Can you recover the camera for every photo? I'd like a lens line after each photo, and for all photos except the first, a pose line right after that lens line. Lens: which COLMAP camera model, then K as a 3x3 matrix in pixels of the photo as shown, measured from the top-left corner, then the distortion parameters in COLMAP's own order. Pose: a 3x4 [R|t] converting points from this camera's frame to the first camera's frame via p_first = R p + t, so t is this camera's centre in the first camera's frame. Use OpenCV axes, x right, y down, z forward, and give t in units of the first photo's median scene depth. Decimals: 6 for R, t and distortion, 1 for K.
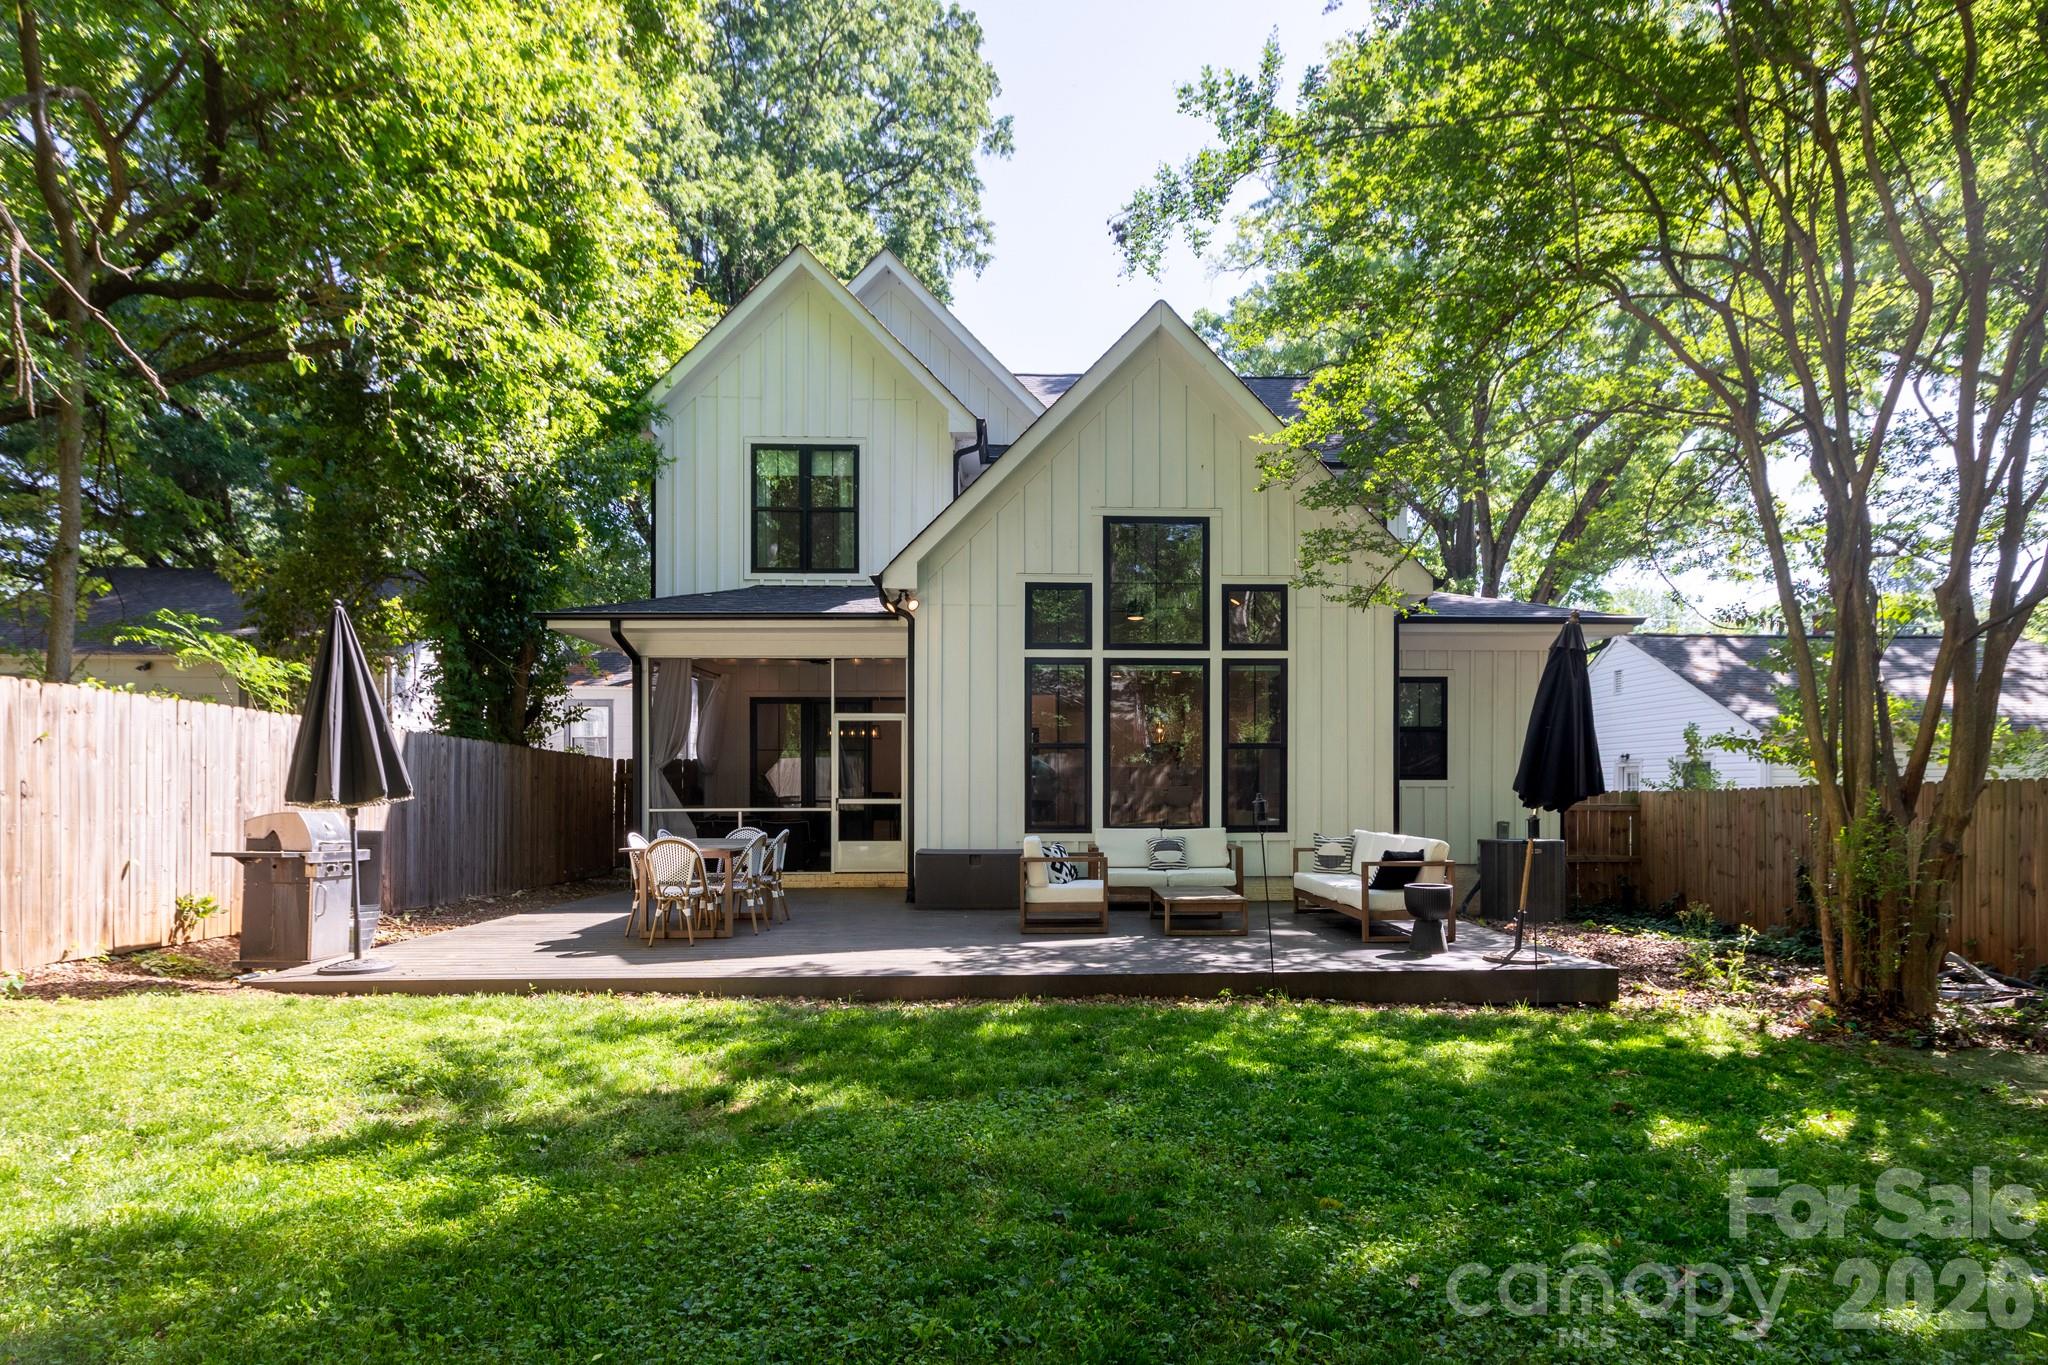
lens RADIAL K [[1098.4, 0, 1076.2], [0, 1098.4, 783.4], [0, 0, 1]] dist [-0.012168, -0.000328]
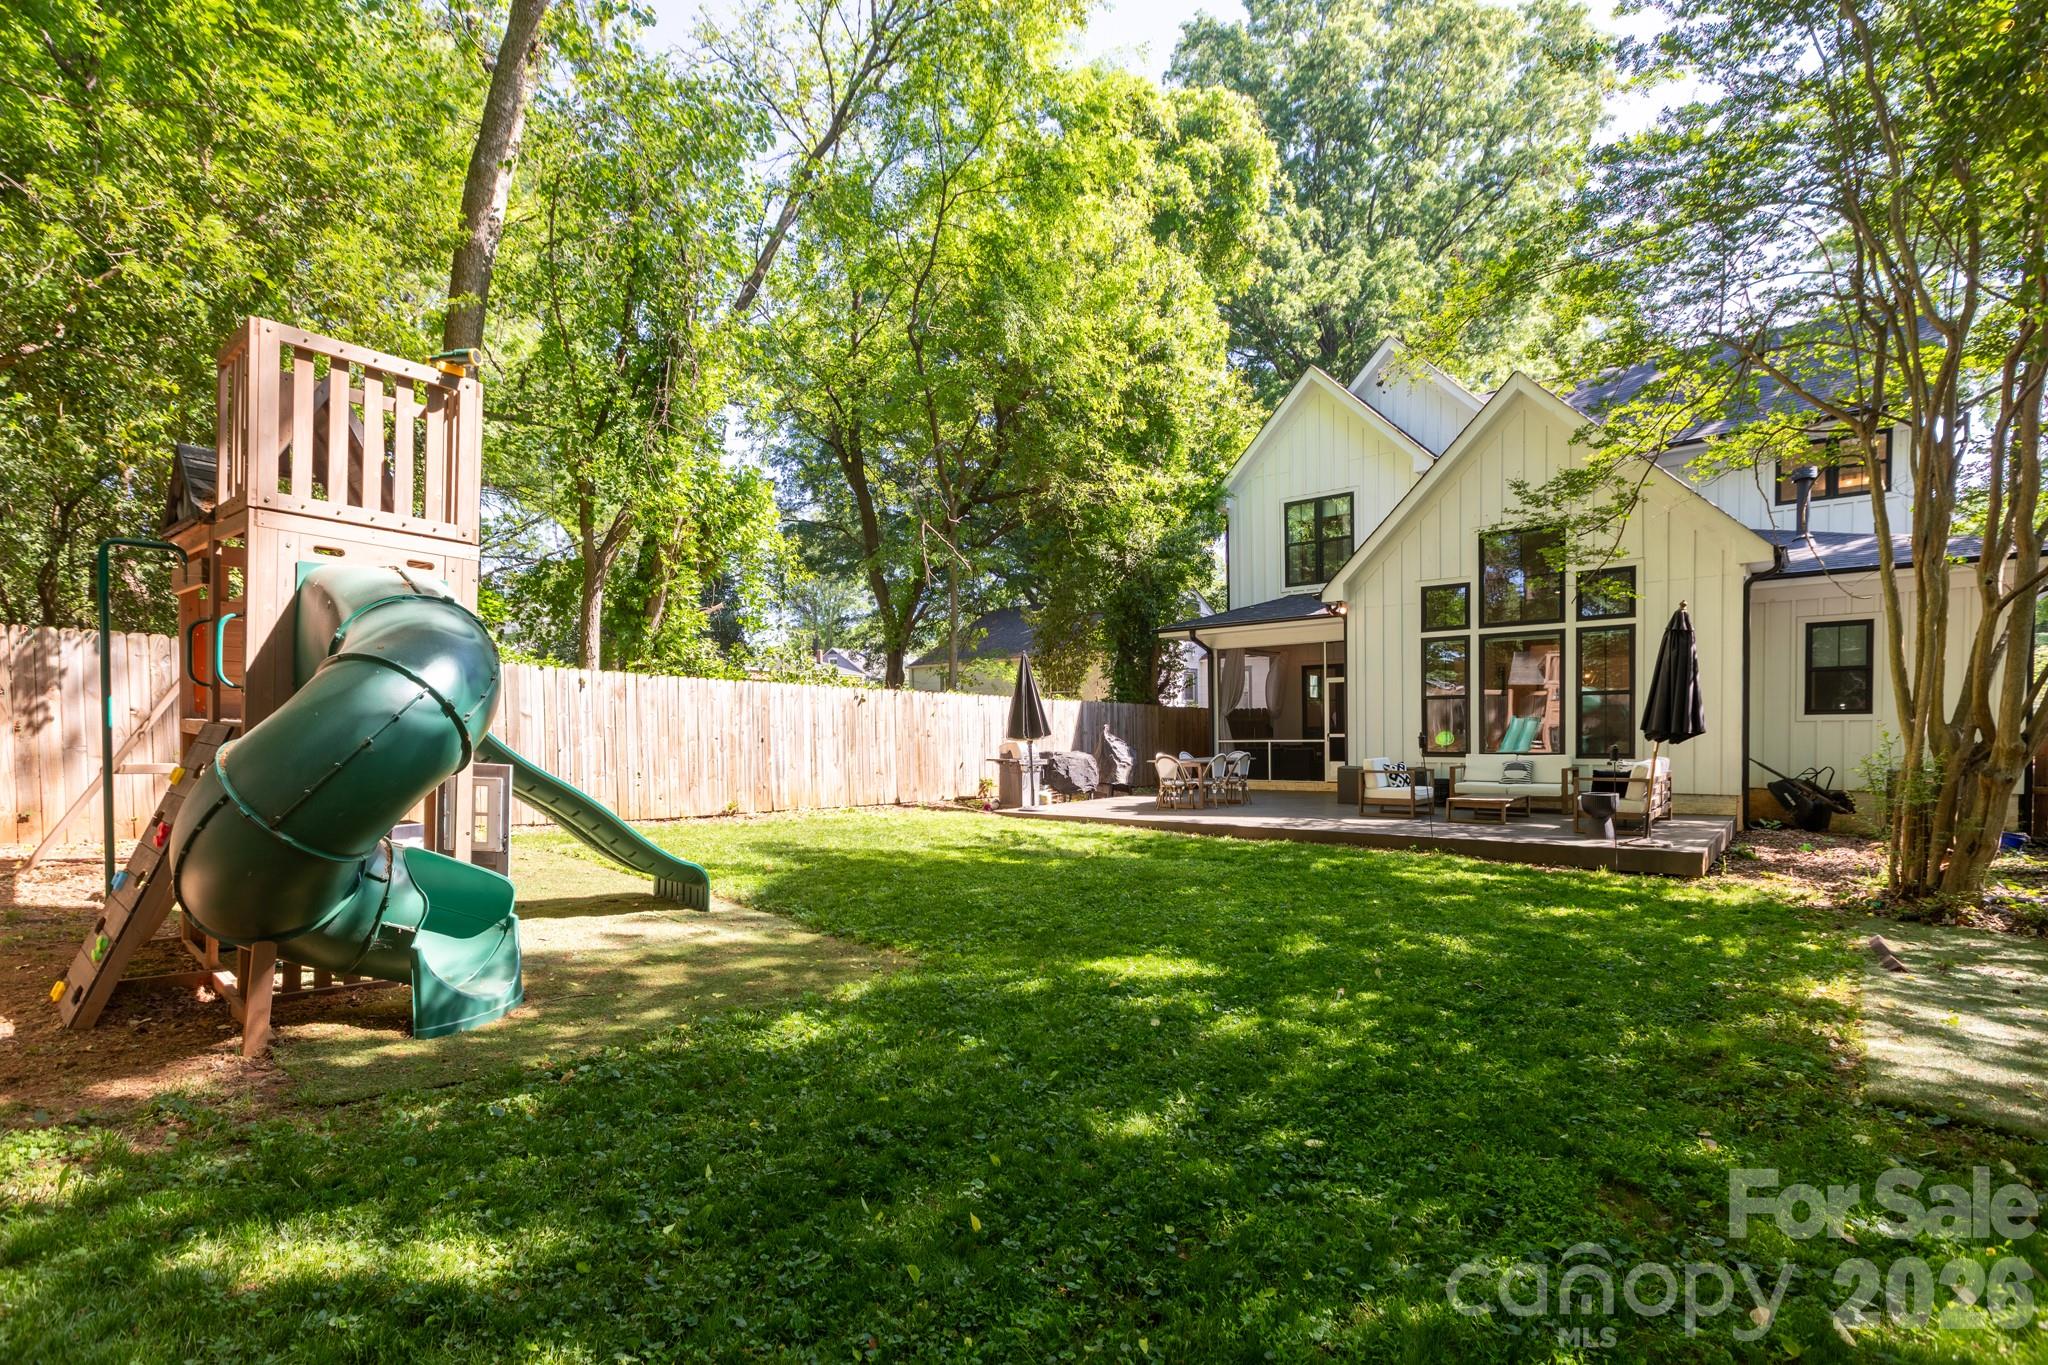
lens RADIAL K [[958.3, 0, 1025.6], [0, 958.3, 731.4], [0, 0, 1]] dist [0.000916, 0.000009]
pose [[0.746276, -0.006124, -0.665609, 0.397938], [0.015788, 0.999839, 0.008502, -0.008268], [0.665450, -0.016854, 0.746253, -0.306551]]
